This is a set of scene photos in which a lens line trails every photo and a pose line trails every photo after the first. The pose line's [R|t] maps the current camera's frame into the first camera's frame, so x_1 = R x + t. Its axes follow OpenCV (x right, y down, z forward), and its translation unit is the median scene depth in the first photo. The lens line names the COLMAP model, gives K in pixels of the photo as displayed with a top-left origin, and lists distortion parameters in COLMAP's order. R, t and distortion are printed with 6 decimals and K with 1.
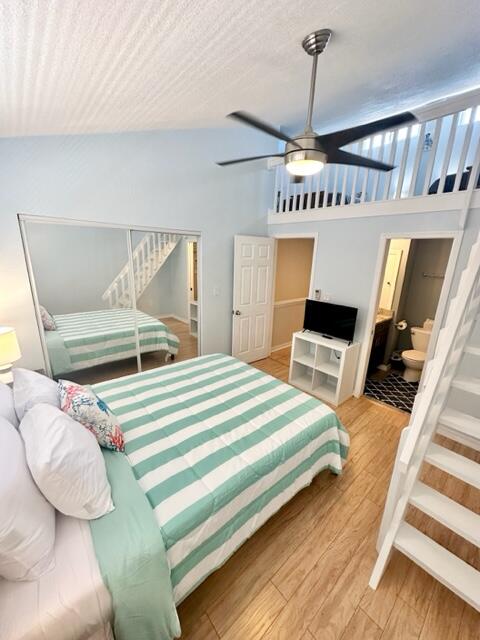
lens RADIAL K [[254.4, 0, 240.6], [0, 254.4, 319.9], [0, 0, 1]] dist [-0.001925, 0.000655]
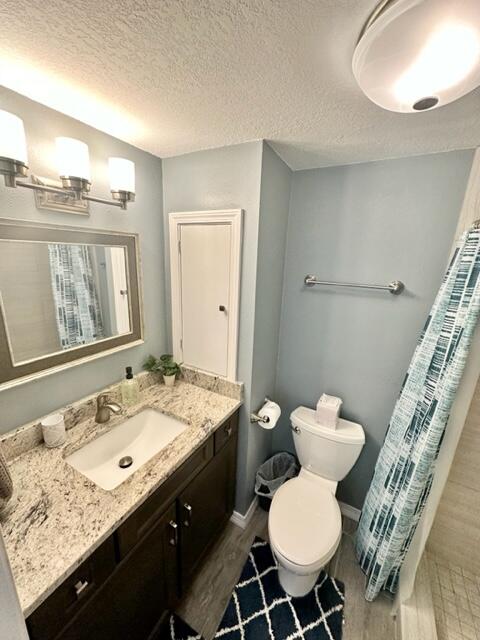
lens RADIAL K [[254.4, 0, 240.6], [0, 254.4, 319.9], [0, 0, 1]] dist [-0.001925, 0.000655]
pose [[0.941857, -0.078242, 0.326777, 0.495255], [0.073515, 0.996934, 0.026813, -0.137978], [-0.327872, -0.001231, 0.944721, 0.673579]]
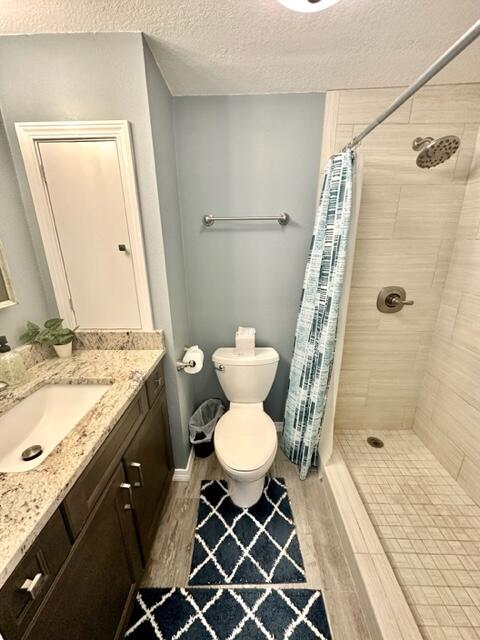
lens RADIAL K [[254.4, 0, 240.6], [0, 254.4, 319.9], [0, 0, 1]] dist [-0.001925, 0.000655]
pose [[0.670879, -0.261027, 0.694109, 0.450022], [0.211242, 0.964491, 0.158534, -0.082033], [-0.710844, 0.040268, 0.702196, 0.706865]]
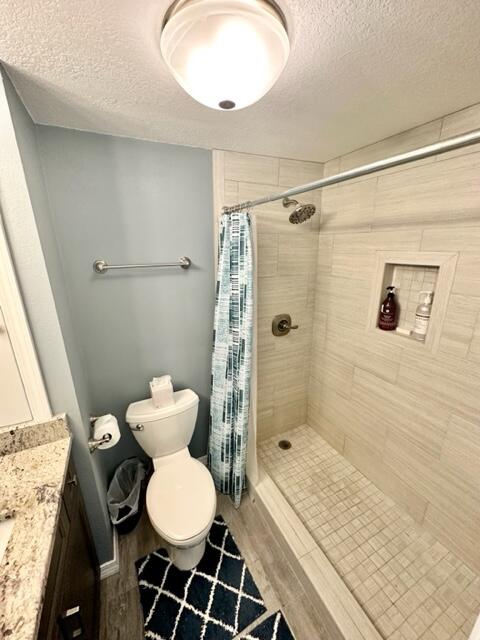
lens RADIAL K [[254.4, 0, 240.6], [0, 254.4, 319.9], [0, 0, 1]] dist [-0.001925, 0.000655]
pose [[0.251582, -0.311788, 0.916239, 0.440539], [0.253088, 0.934941, 0.248659, -0.150793], [-0.934159, 0.169331, 0.314125, 0.740489]]
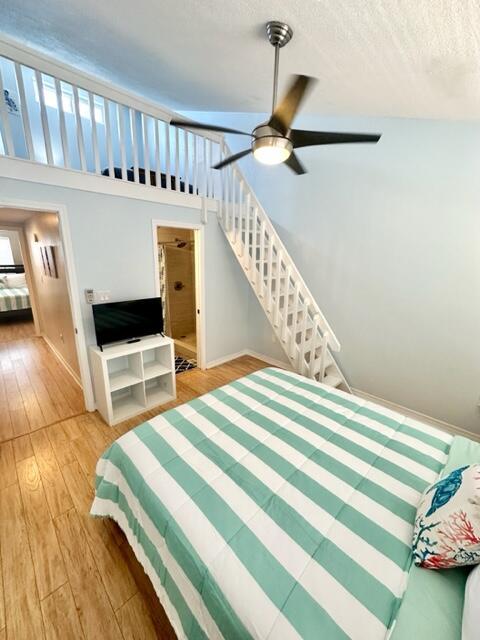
lens RADIAL K [[254.4, 0, 240.6], [0, 254.4, 319.9], [0, 0, 1]] dist [-0.001925, 0.000655]
pose [[-0.061595, -0.287417, 0.955823, -0.400214], [0.217928, 0.930663, 0.293895, -0.144754], [-0.974019, 0.226403, 0.005312, 0.546515]]
